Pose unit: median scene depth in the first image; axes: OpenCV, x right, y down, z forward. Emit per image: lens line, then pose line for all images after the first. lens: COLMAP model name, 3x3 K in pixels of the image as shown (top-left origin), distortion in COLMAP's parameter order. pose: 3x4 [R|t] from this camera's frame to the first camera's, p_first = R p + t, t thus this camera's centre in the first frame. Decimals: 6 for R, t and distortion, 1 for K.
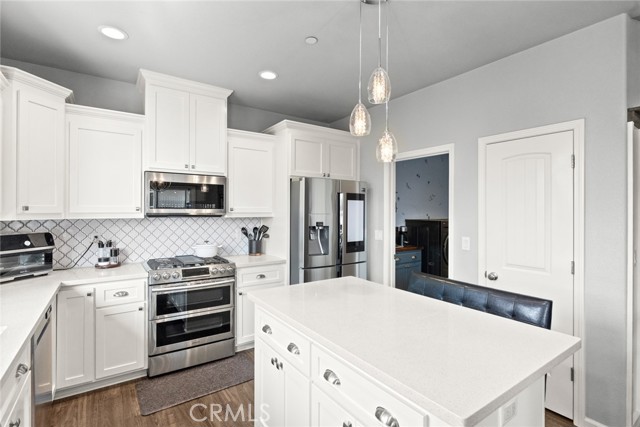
lens RADIAL K [[312.3, 0, 320.3], [0, 312.3, 208.8], [0, 0, 1]] dist [0.000542, -0.000130]
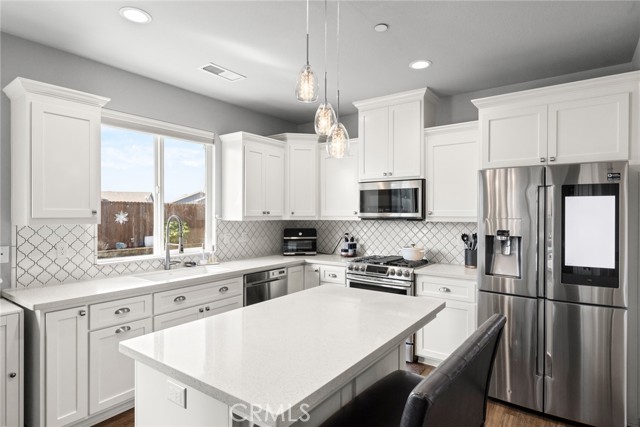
lens RADIAL K [[348.9, 0, 321.5], [0, 348.9, 215.9], [0, 0, 1]] dist [0.000305, 0.001324]
pose [[0.330677, 0.002728, -0.943740, 0.689310], [0.005283, 0.999975, 0.004742, 0.004391], [0.943729, -0.006554, 0.330654, 0.393238]]
